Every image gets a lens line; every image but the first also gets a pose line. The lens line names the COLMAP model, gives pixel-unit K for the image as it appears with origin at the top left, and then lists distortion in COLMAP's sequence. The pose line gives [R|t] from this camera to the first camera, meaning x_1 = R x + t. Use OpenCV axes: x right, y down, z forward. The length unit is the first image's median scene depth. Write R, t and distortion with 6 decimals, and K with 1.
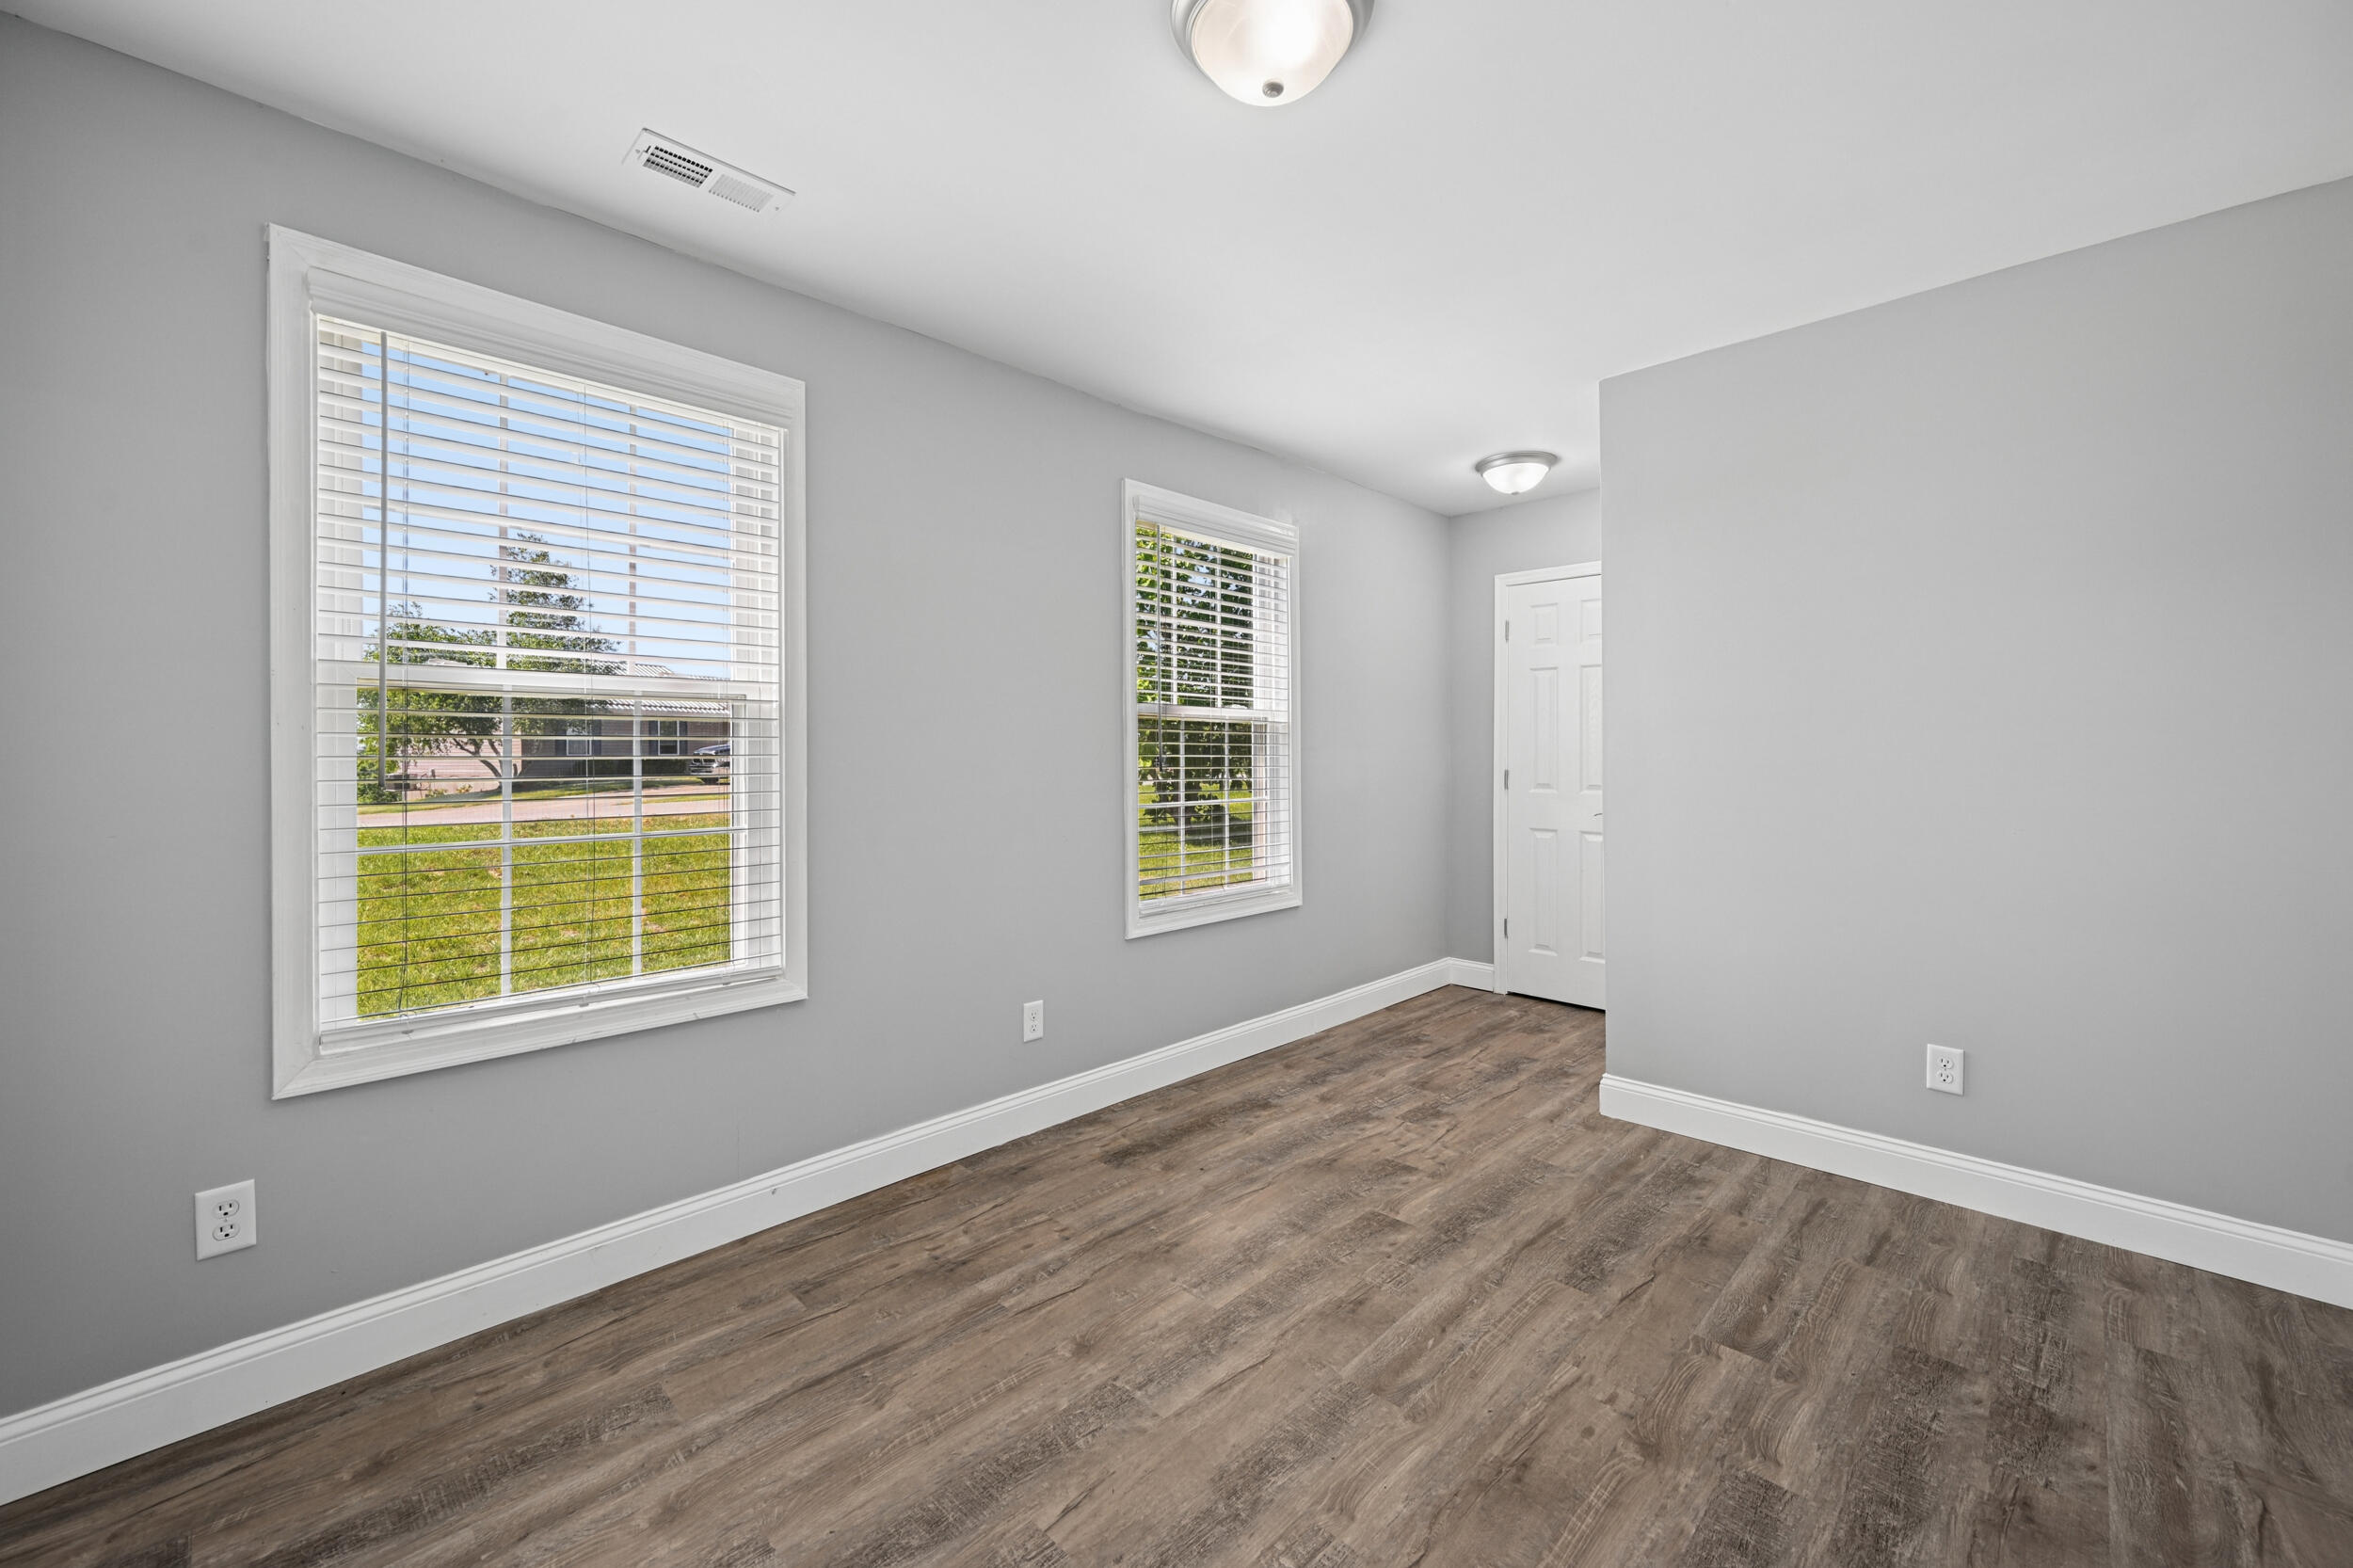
lens RADIAL K [[927.6, 0, 1172.1], [0, 927.6, 762.6], [0, 0, 1]] dist [0.003856, 0.000103]
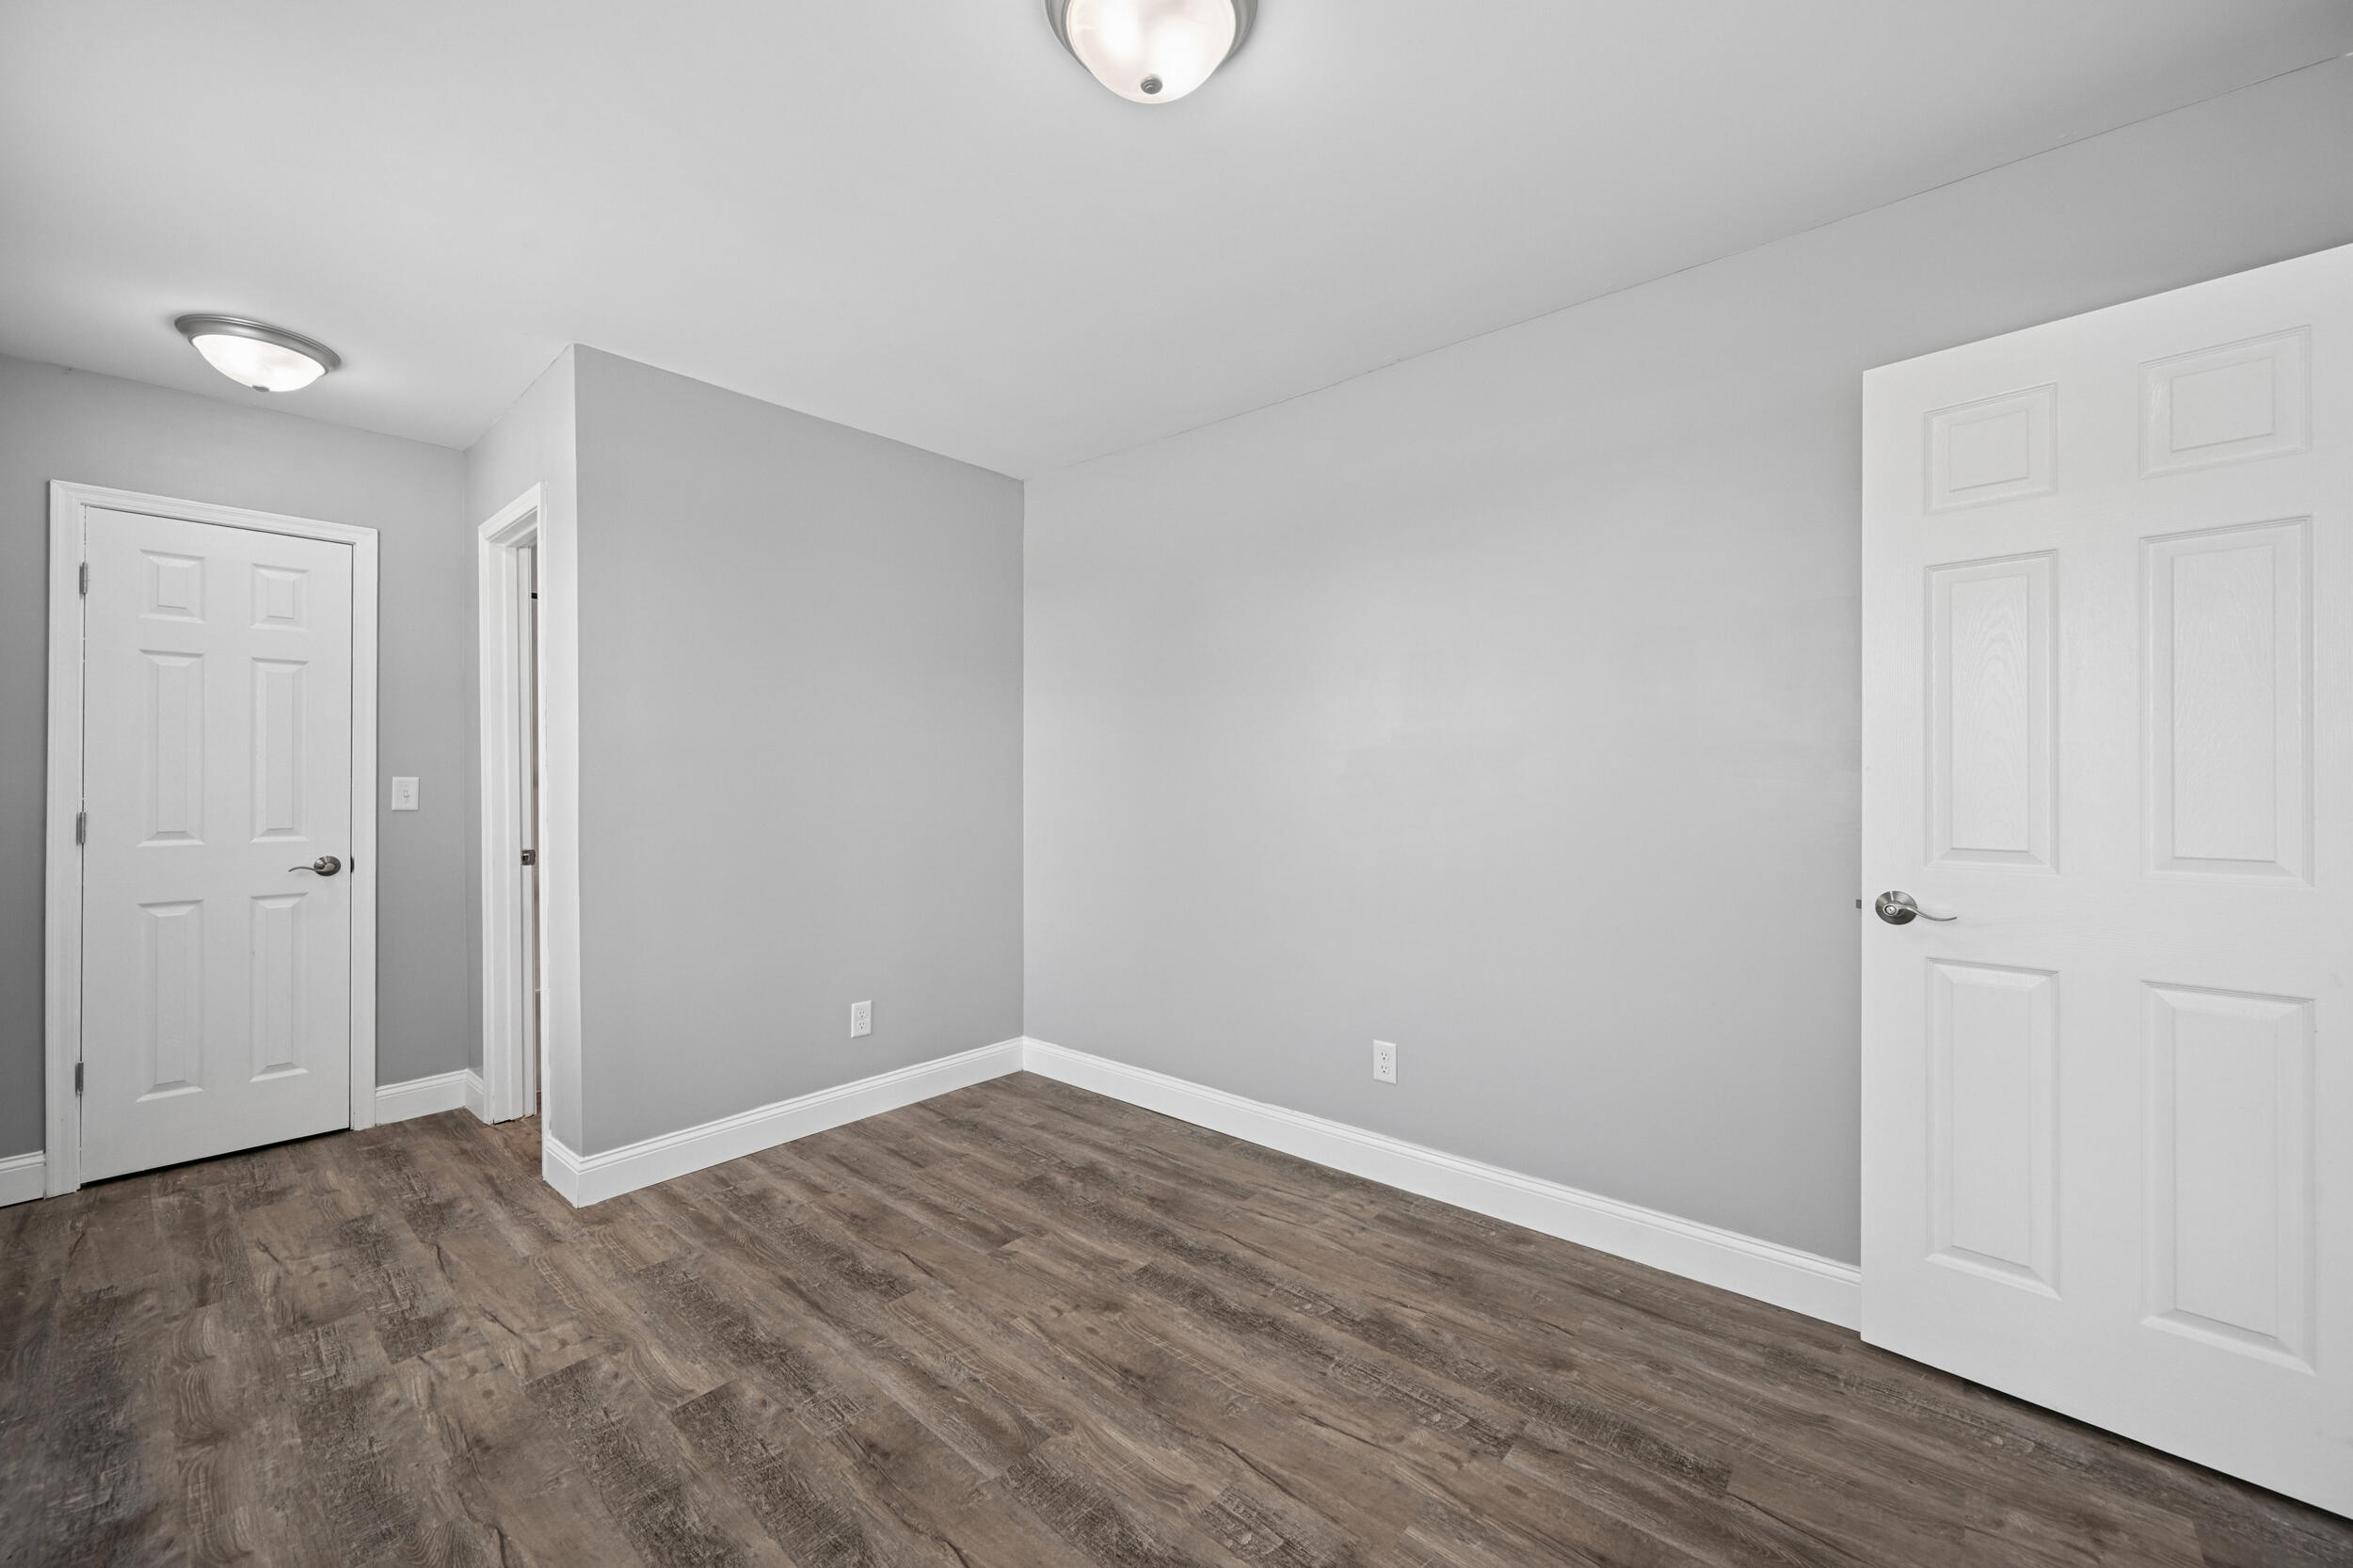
lens RADIAL K [[927.6, 0, 1170.0], [0, 927.6, 785.3], [0, 0, 1]] dist [0.003856, 0.000103]
pose [[-0.058175, -0.004794, 0.998295, -0.540019], [0.012748, 0.999903, 0.005545, -0.005742], [-0.998225, 0.013049, -0.058108, 0.660177]]
